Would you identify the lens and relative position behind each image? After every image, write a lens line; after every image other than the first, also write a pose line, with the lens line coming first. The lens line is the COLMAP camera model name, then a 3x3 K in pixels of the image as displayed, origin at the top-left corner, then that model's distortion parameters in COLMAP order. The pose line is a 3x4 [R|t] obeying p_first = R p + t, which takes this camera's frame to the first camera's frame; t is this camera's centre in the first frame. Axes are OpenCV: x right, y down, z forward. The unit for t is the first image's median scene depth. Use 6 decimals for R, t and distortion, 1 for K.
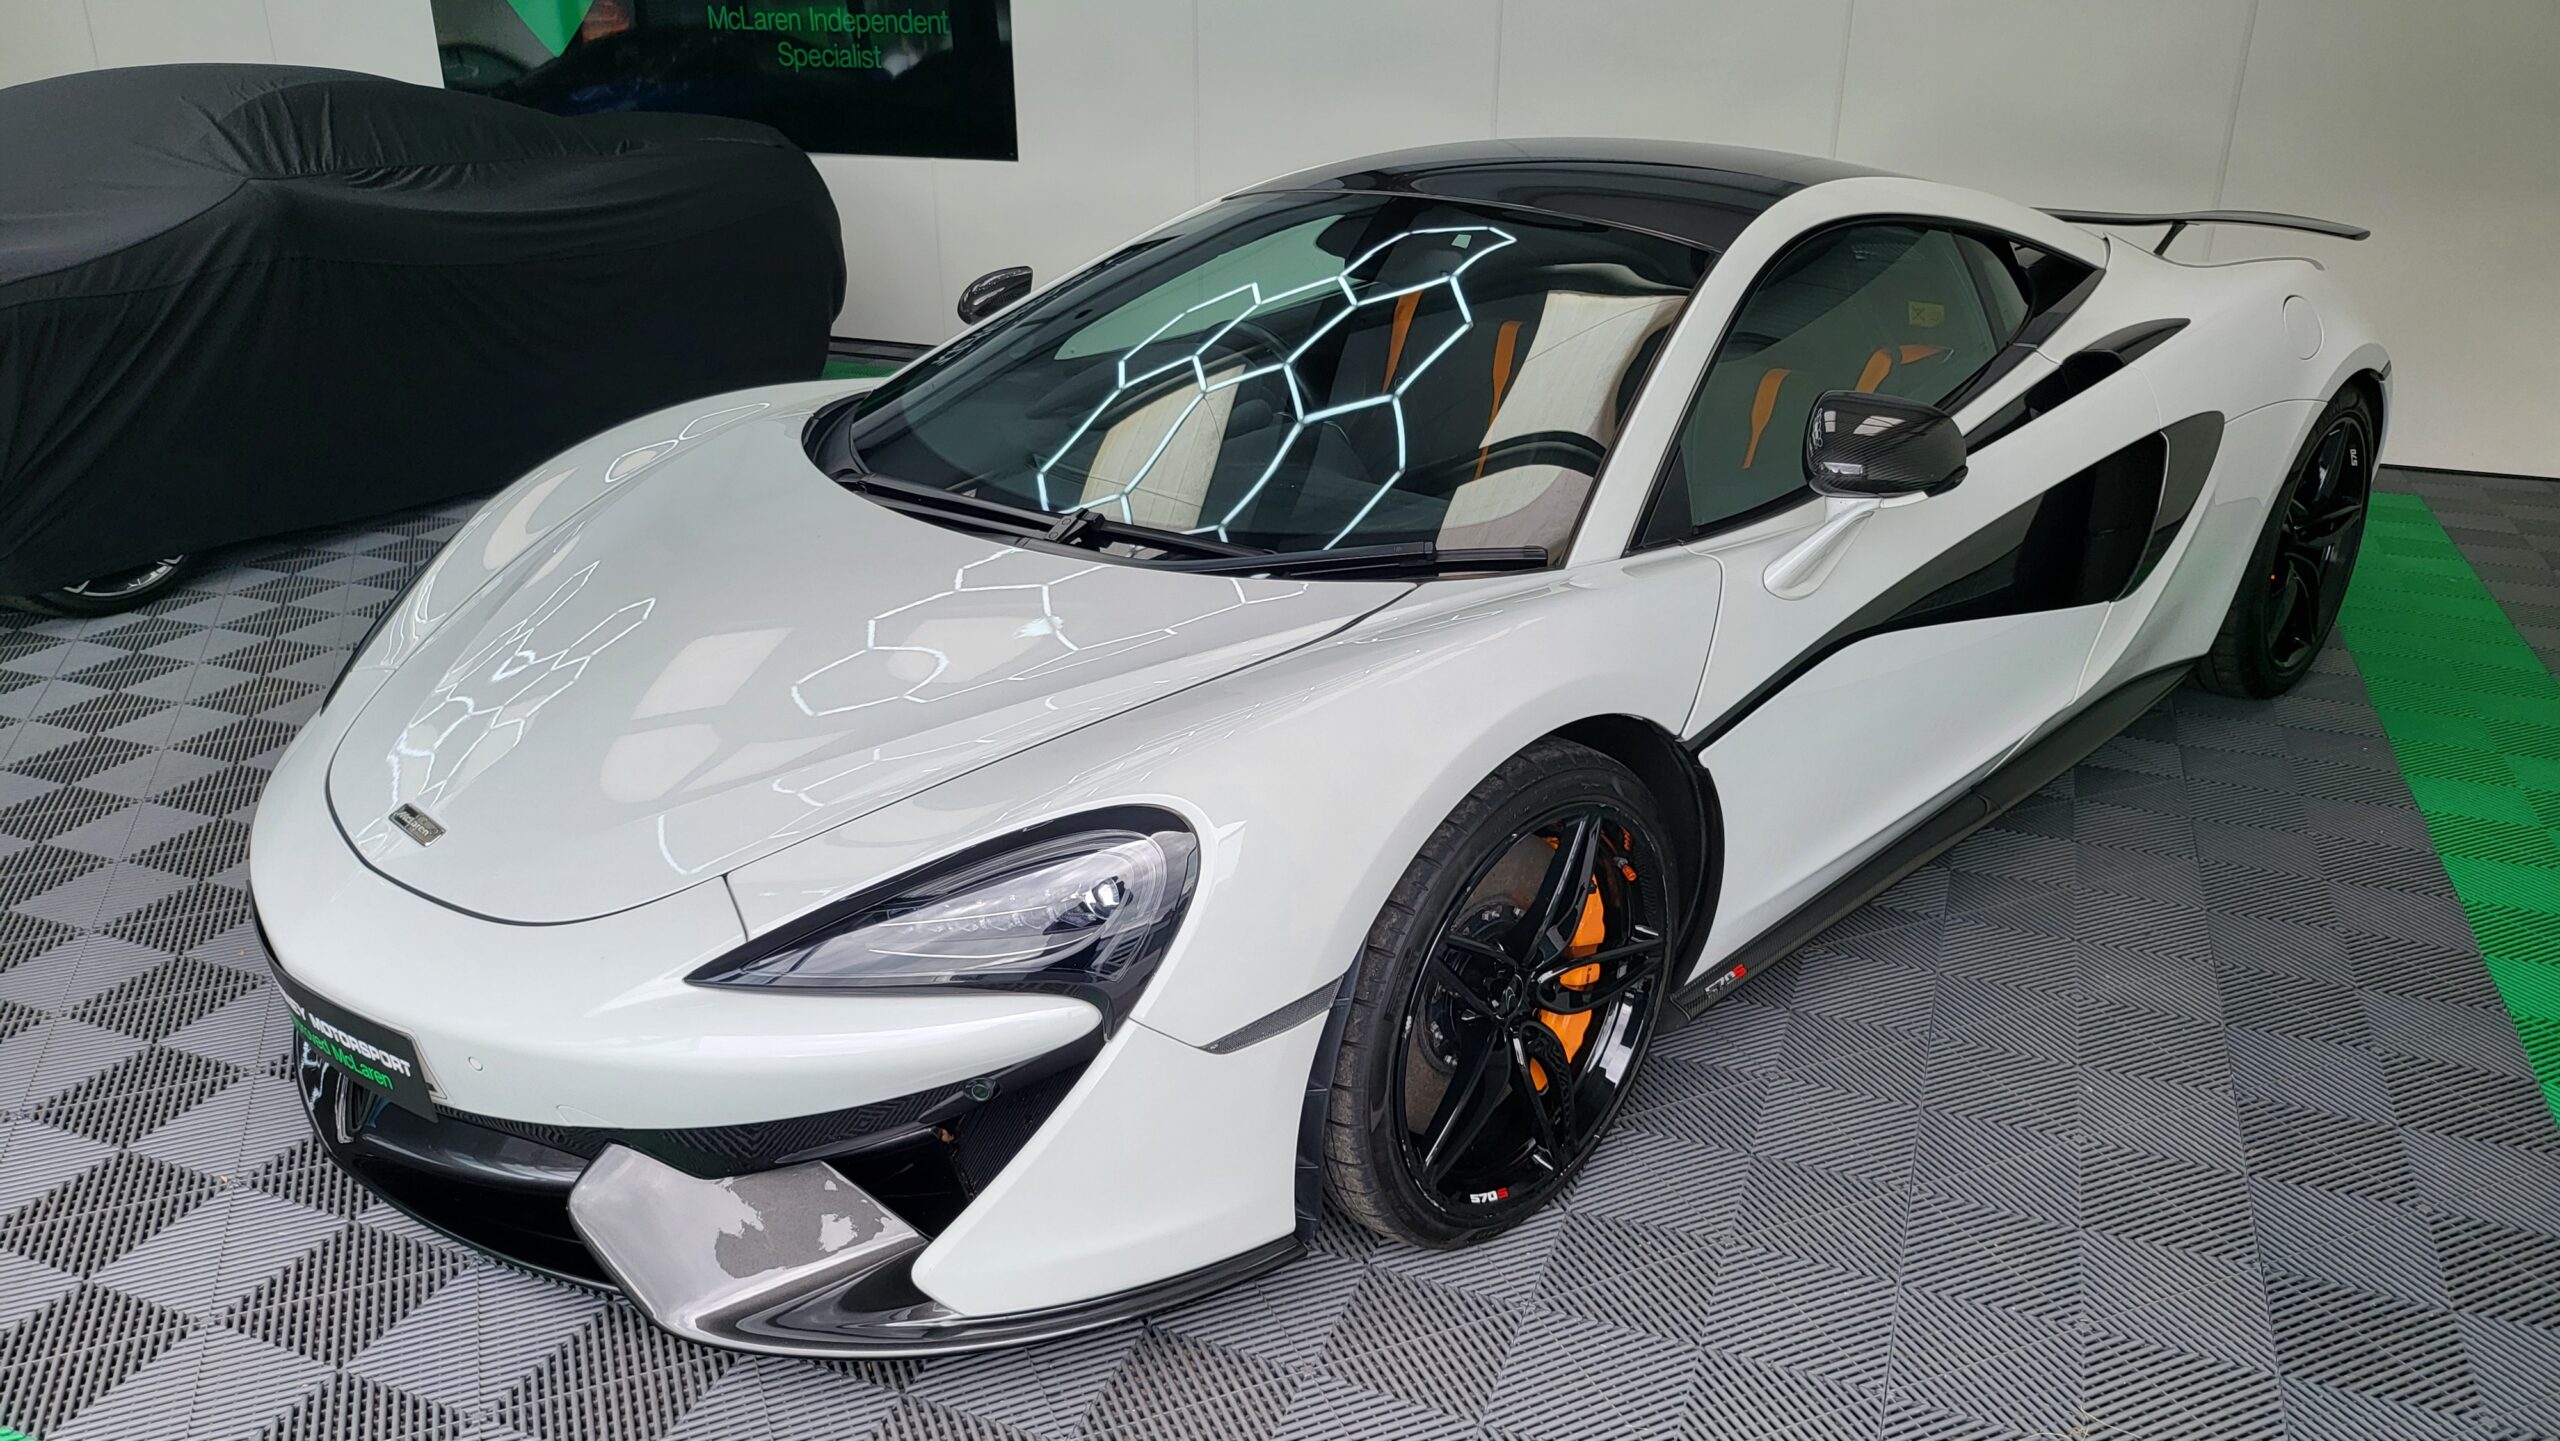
lens RADIAL K [[1807.2, 0, 1287.7], [0, 1807.2, 716.5], [0, 0, 1]] dist [0.057645, -0.065995]
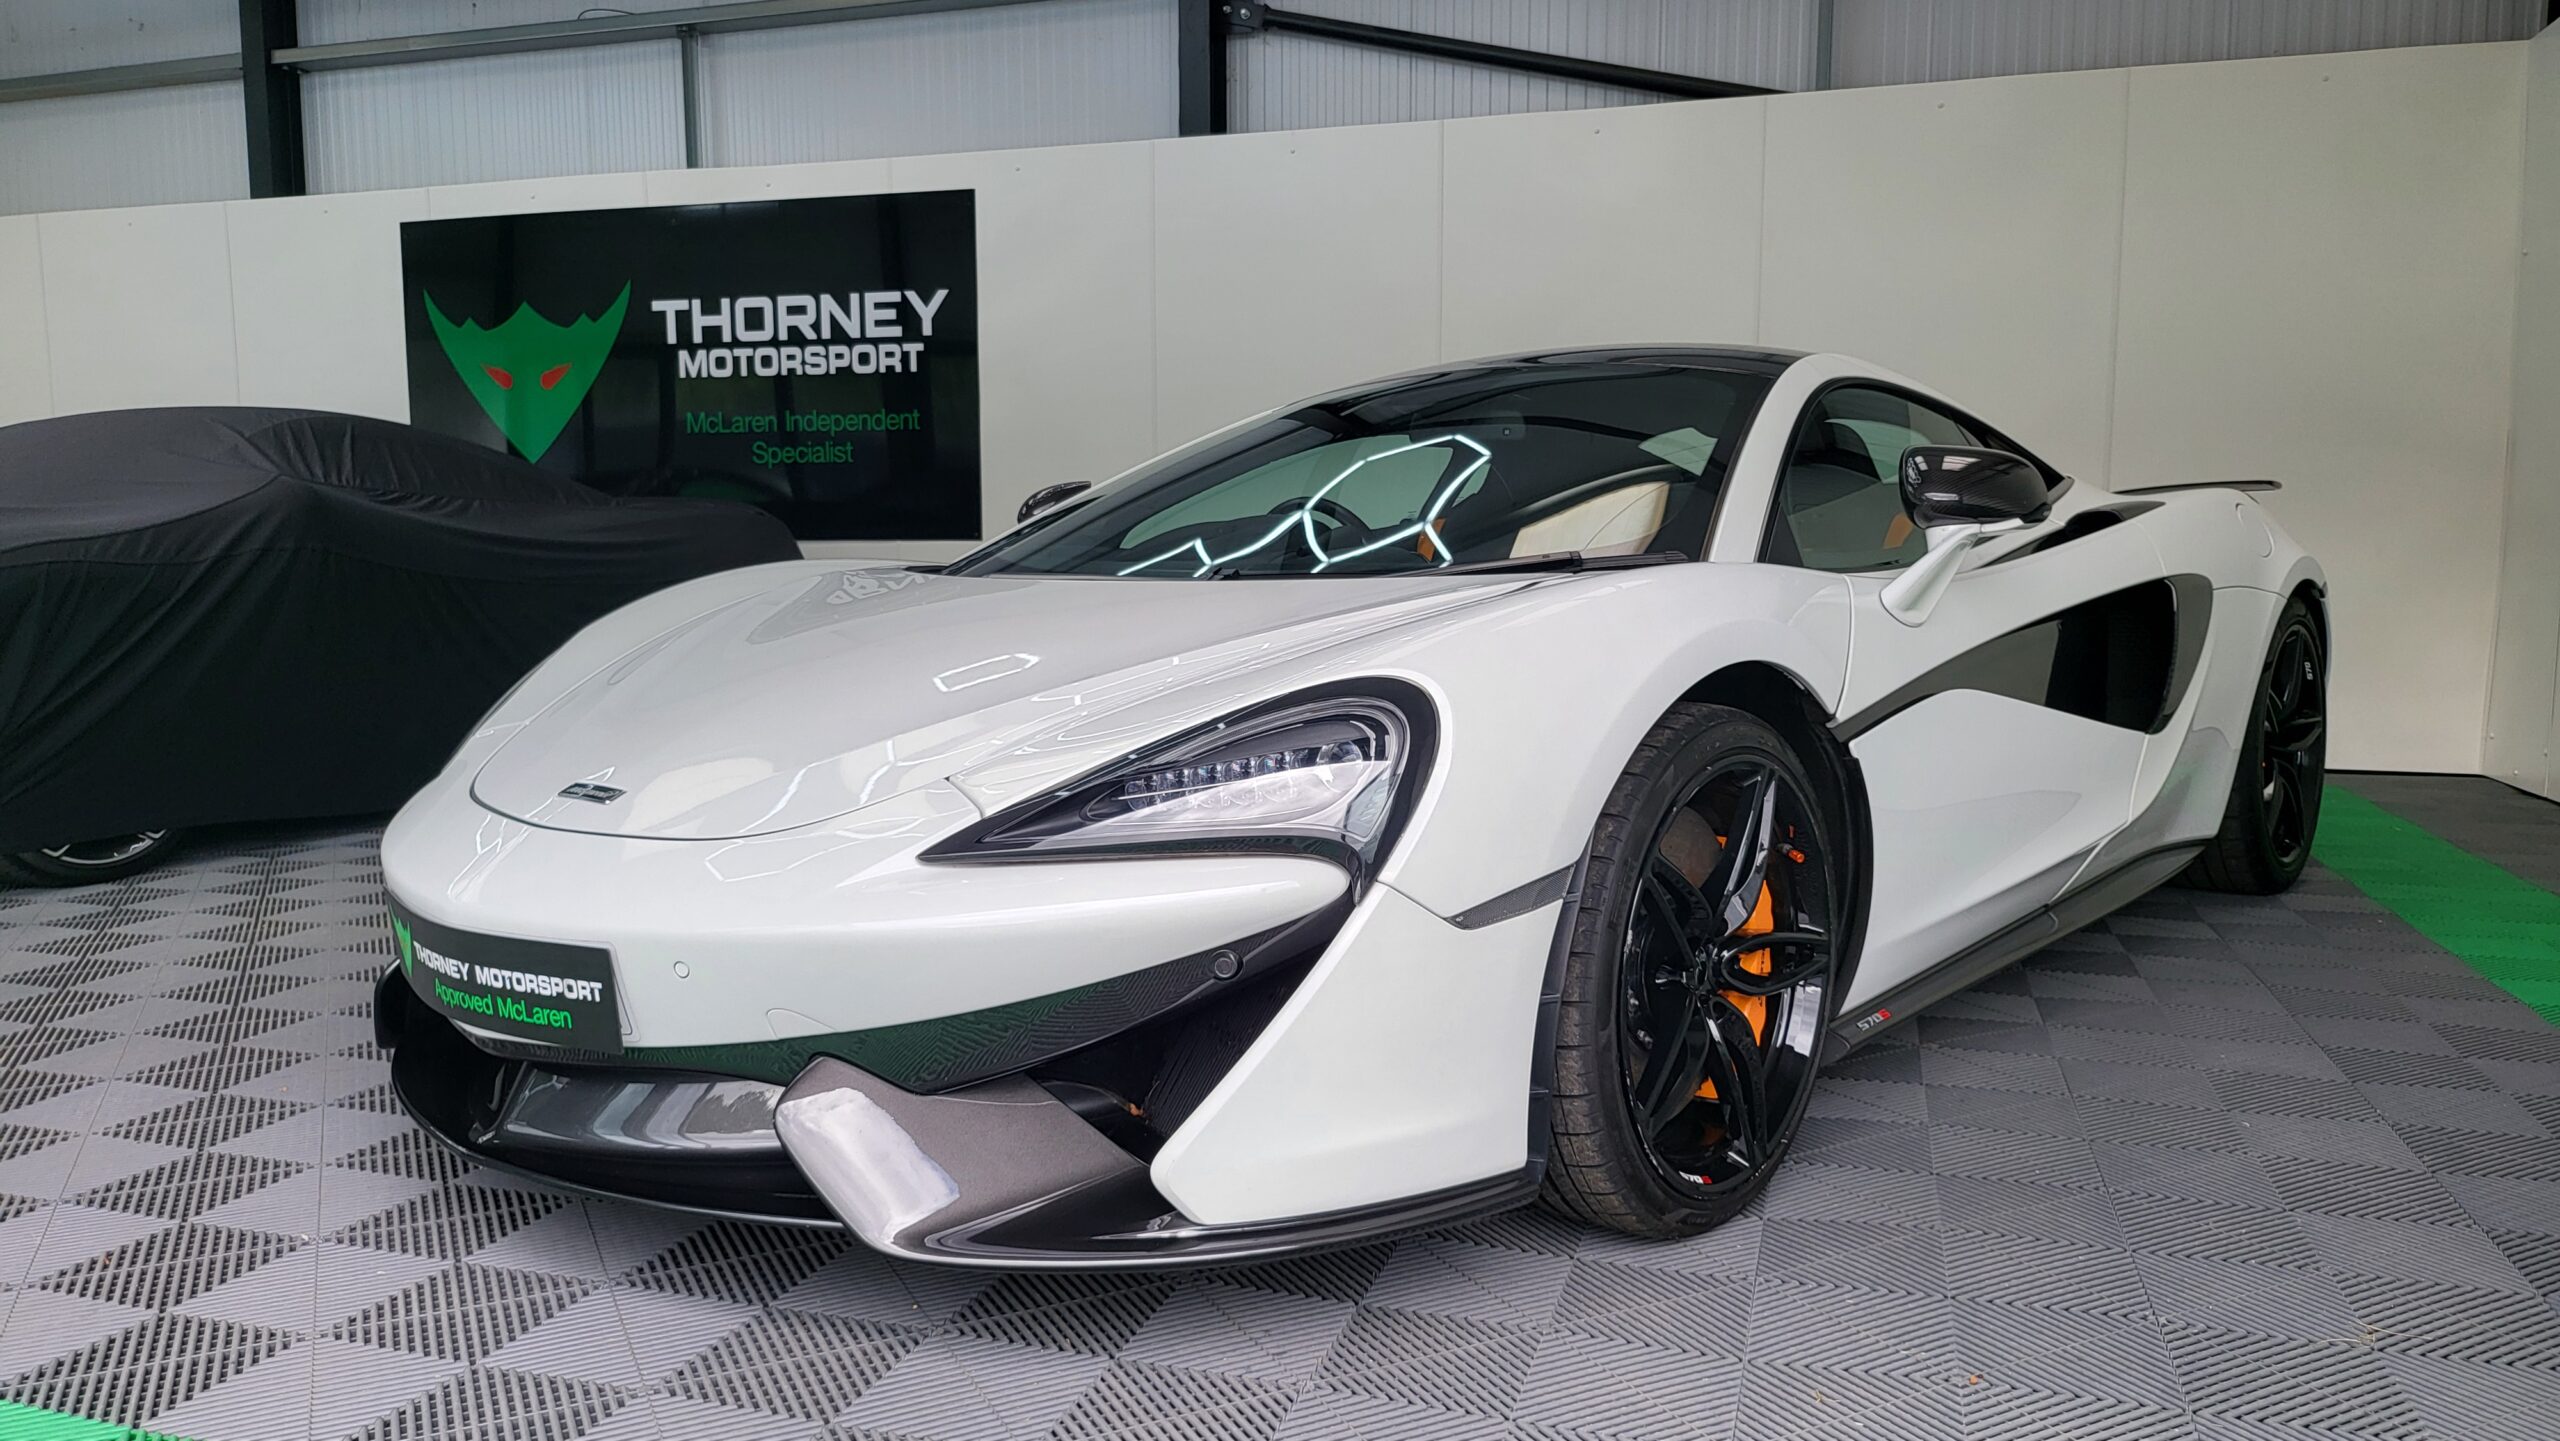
lens RADIAL K [[1807.2, 0, 1287.7], [0, 1807.2, 716.5], [0, 0, 1]] dist [0.057645, -0.065995]
pose [[0.997278, -0.013490, 0.072488, -0.164149], [0.032735, 0.961922, -0.271357, 0.274701], [-0.066067, 0.272992, 0.959745, 0.030142]]
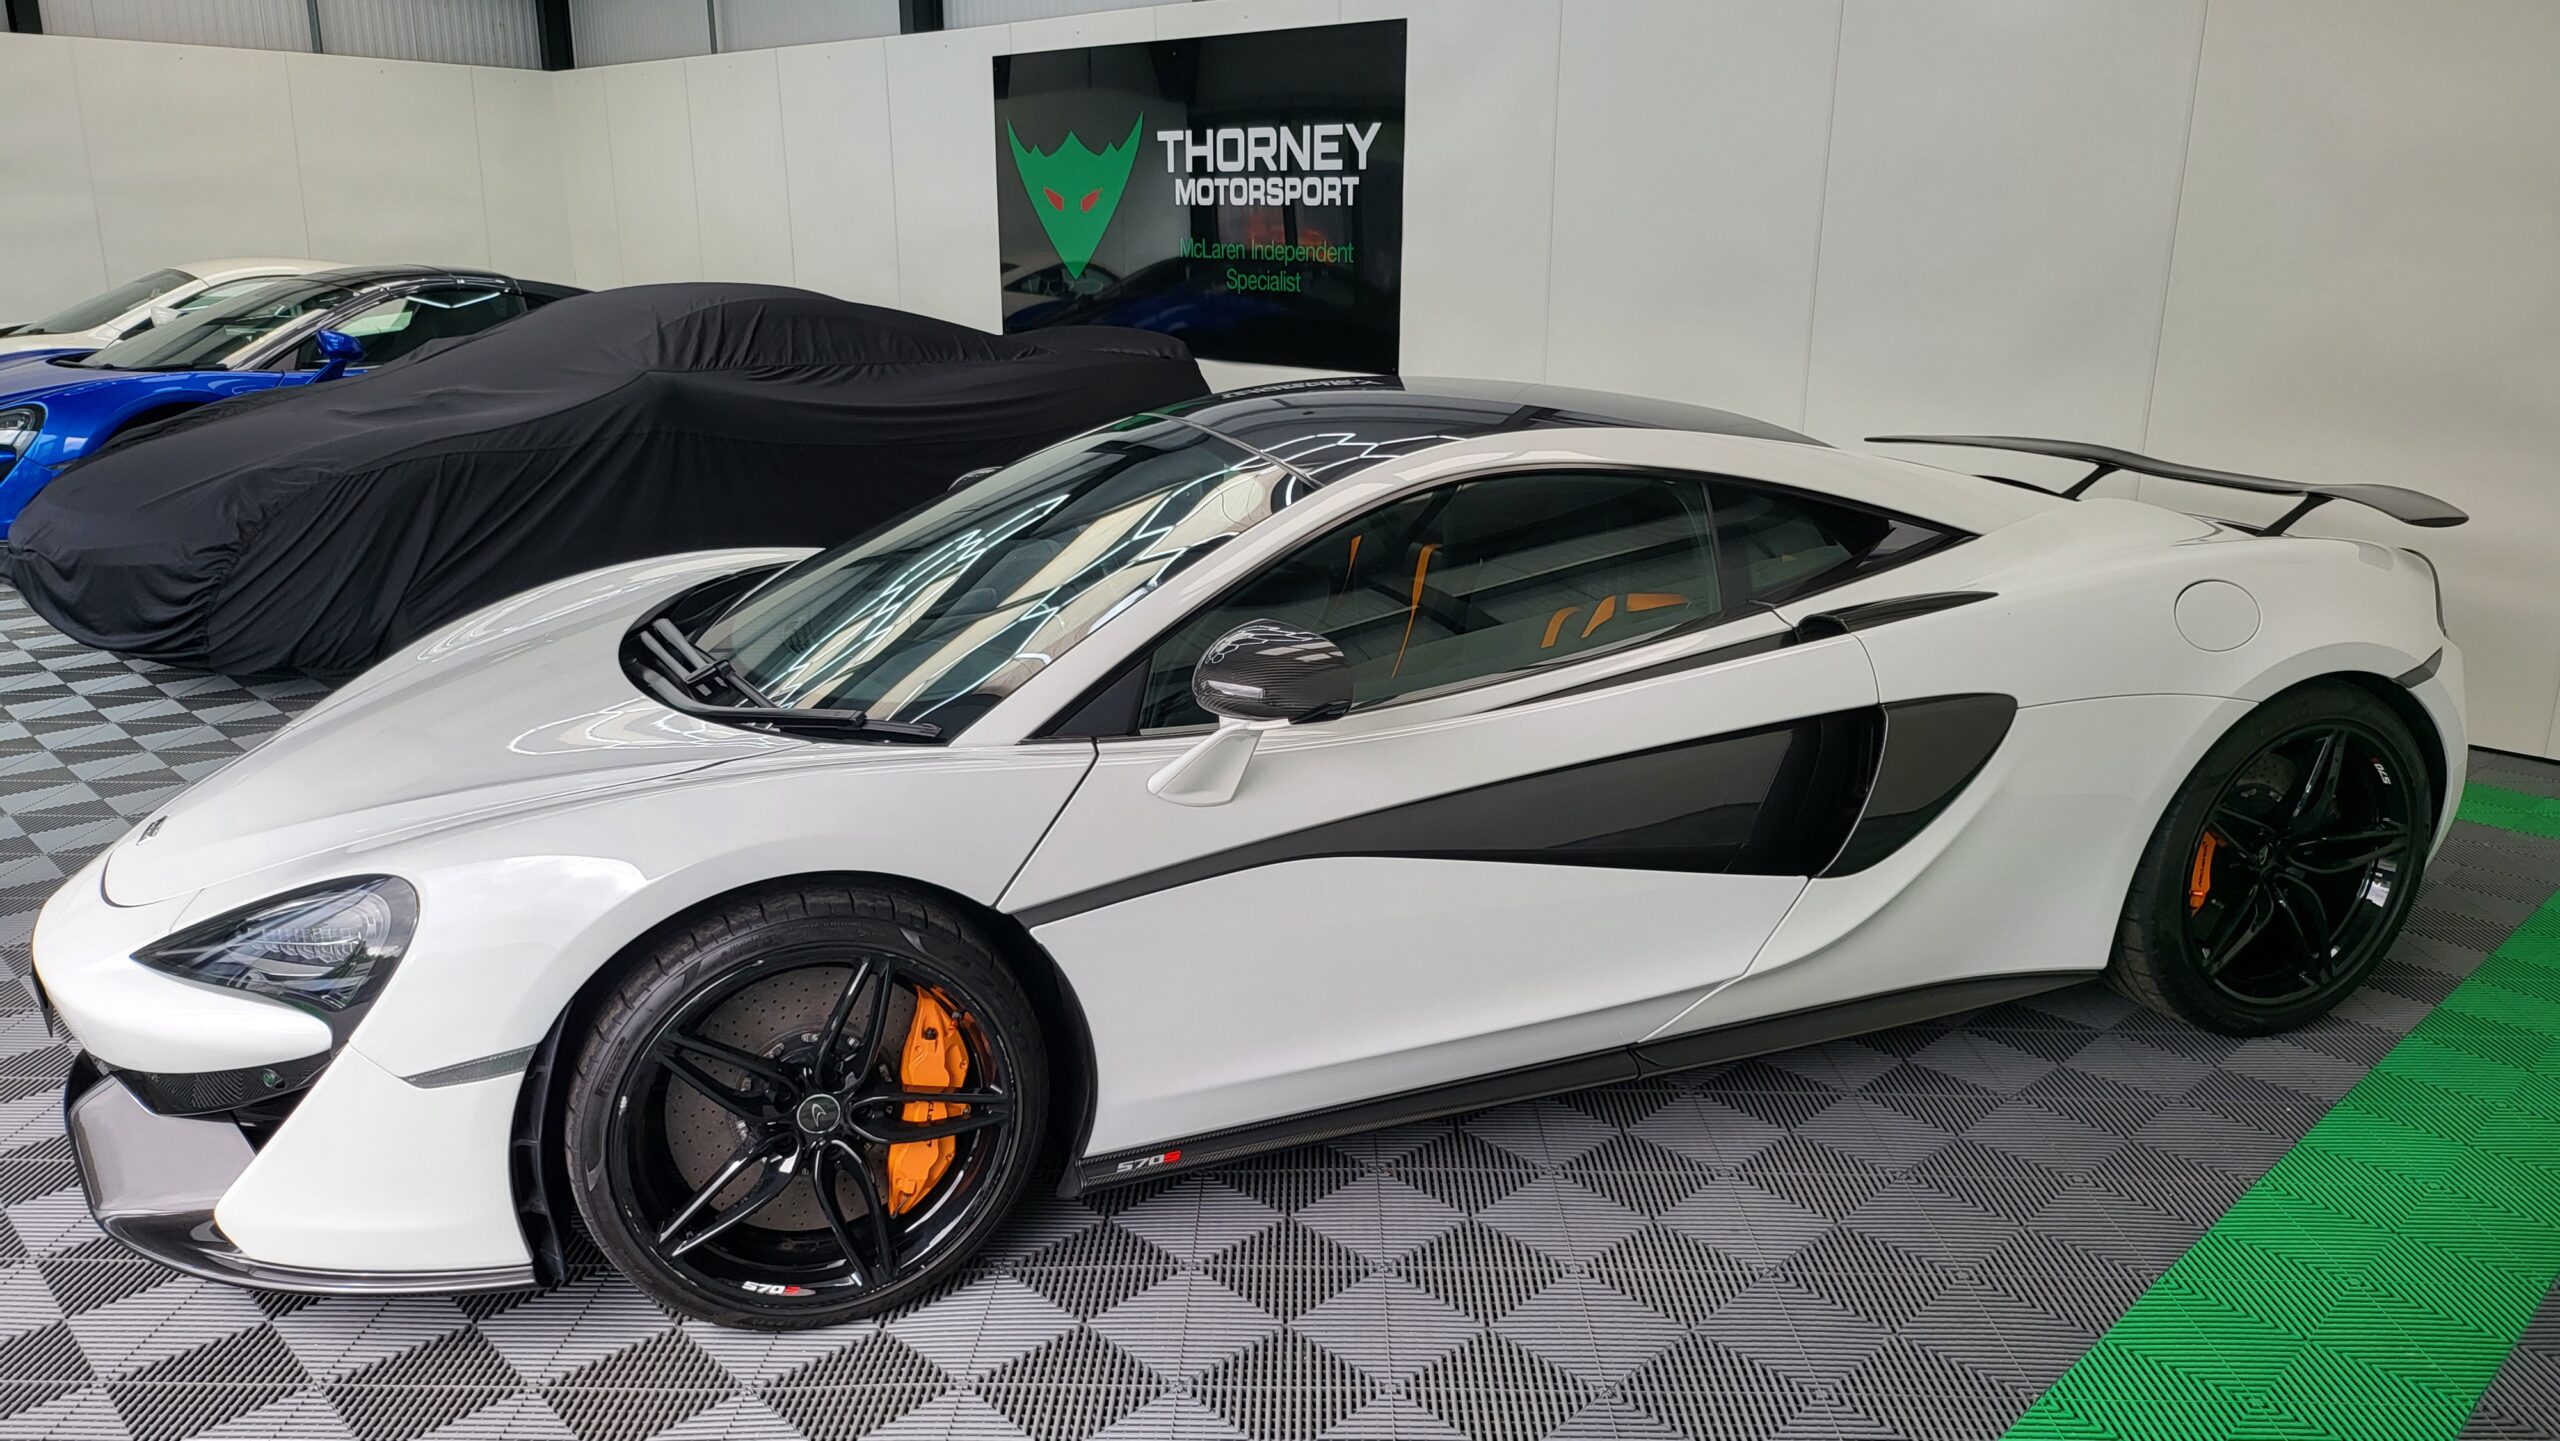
lens RADIAL K [[1807.2, 0, 1287.7], [0, 1807.2, 716.5], [0, 0, 1]] dist [0.057645, -0.065995]
pose [[0.913398, 0.109144, -0.392163, 0.783645], [-0.150275, 0.985744, -0.075665, -0.046627], [0.378314, 0.128045, 0.916779, 0.038642]]
